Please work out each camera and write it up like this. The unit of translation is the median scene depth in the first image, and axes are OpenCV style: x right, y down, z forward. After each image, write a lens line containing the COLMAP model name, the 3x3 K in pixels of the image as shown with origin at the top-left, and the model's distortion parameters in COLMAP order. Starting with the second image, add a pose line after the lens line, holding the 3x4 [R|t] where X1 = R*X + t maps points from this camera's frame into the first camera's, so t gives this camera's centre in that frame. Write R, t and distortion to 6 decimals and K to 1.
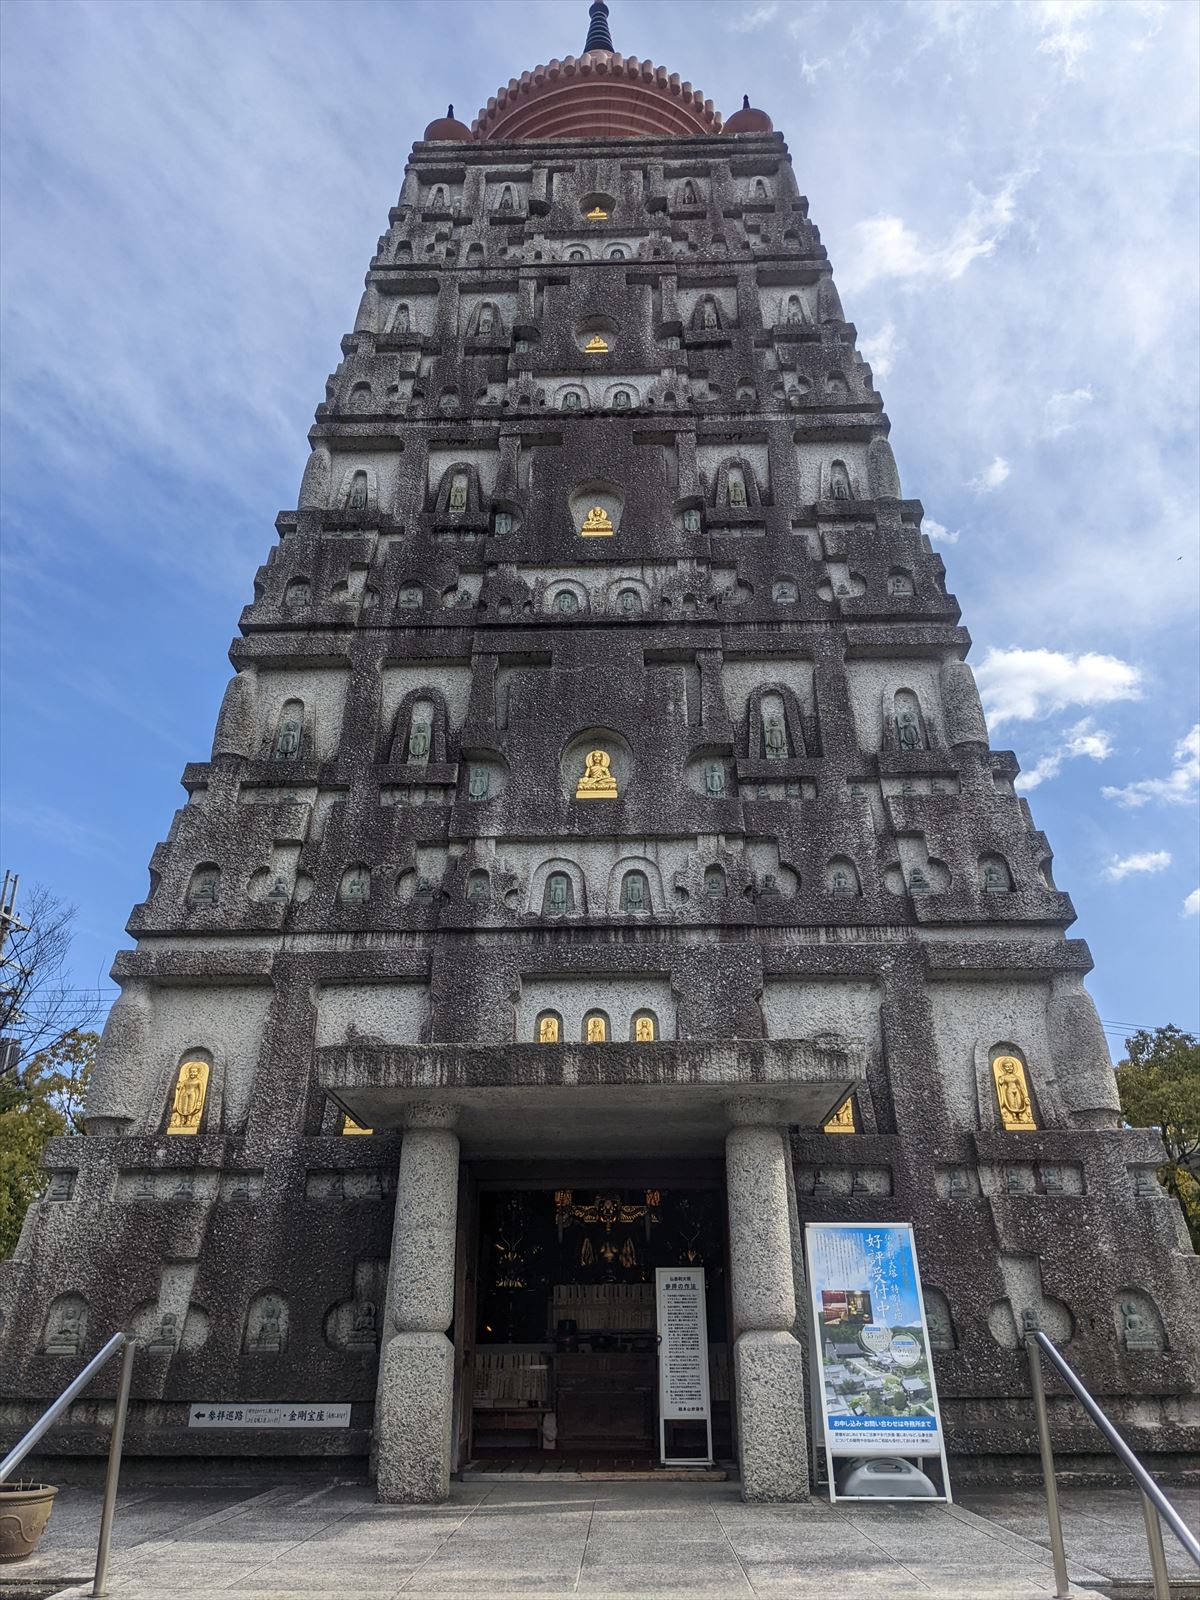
lens RADIAL K [[1264.9, 0, 600.0], [0, 1264.9, 800.0], [0, 0, 1]] dist [0.040694, -0.004643]
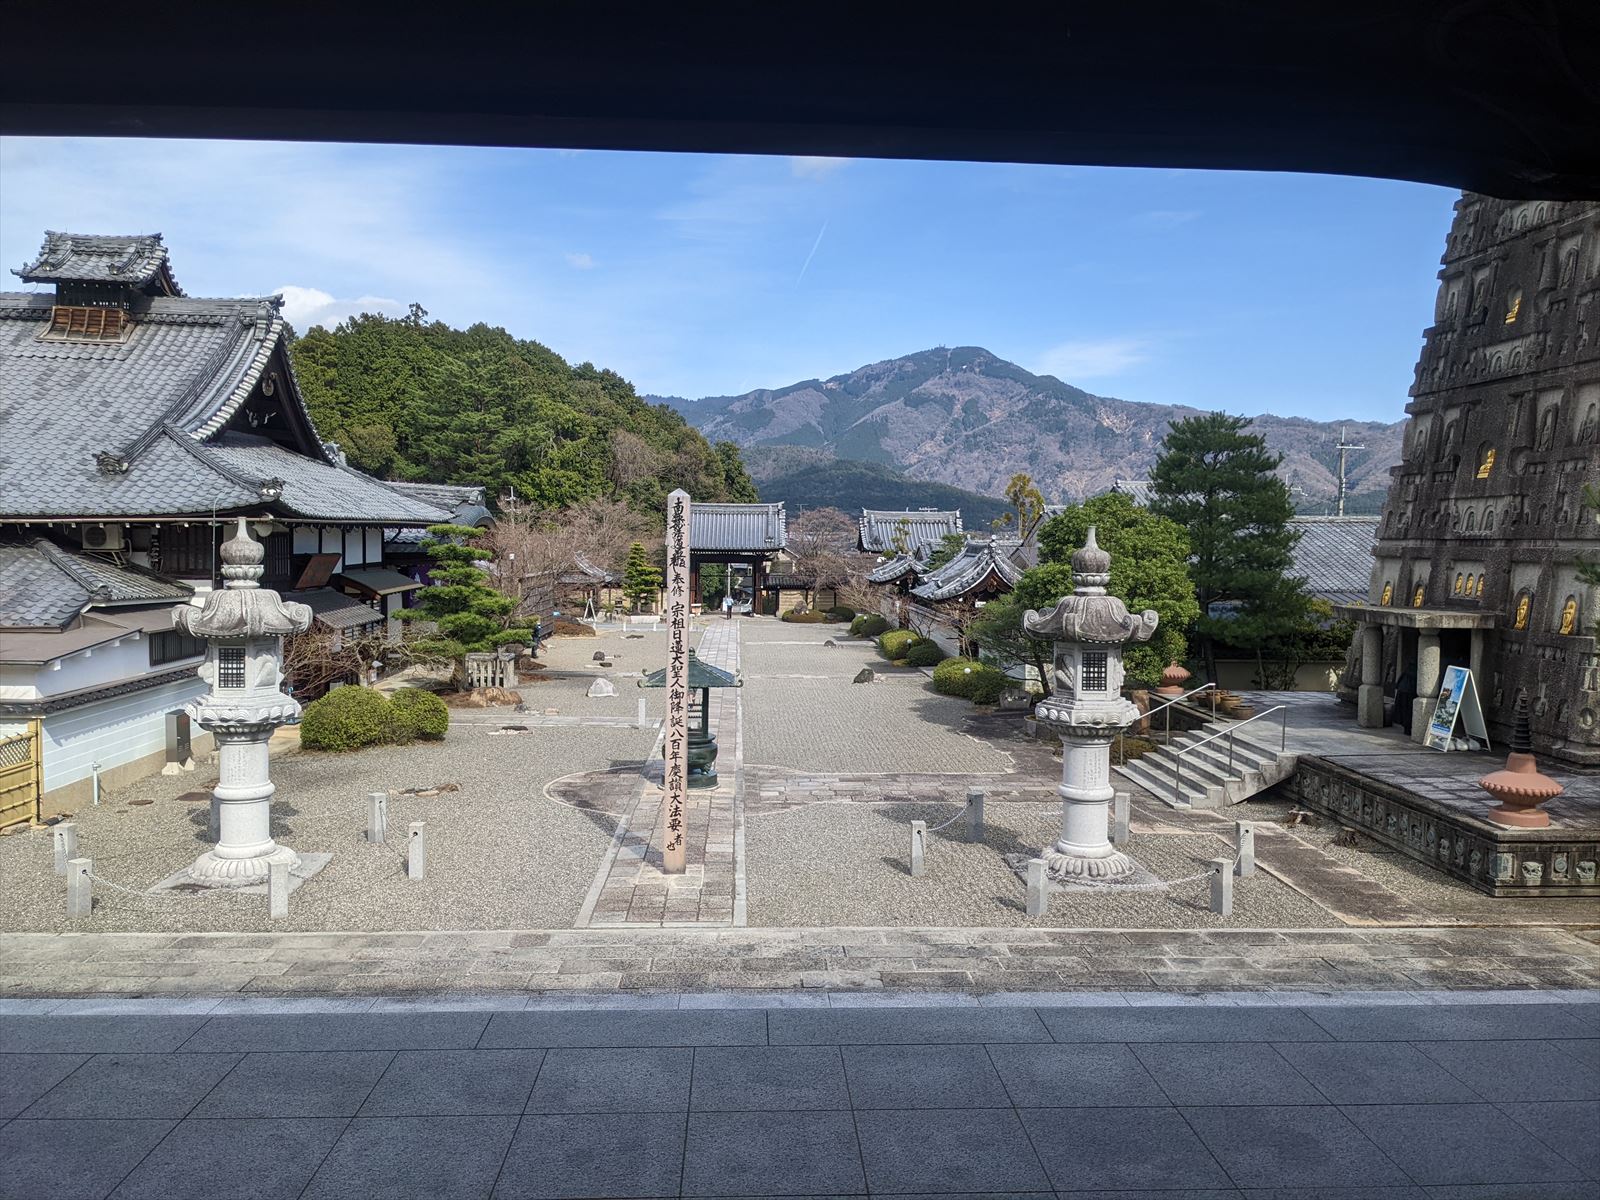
lens RADIAL K [[1264.9, 0, 795.2], [0, 1264.9, 595.4], [0, 0, 1]] dist [0.040694, -0.004643]
pose [[0.068697, 0.055147, -0.996112, 2.300154], [0.404816, 0.911035, 0.078355, -0.506778], [0.911814, -0.408624, 0.040261, -0.331691]]
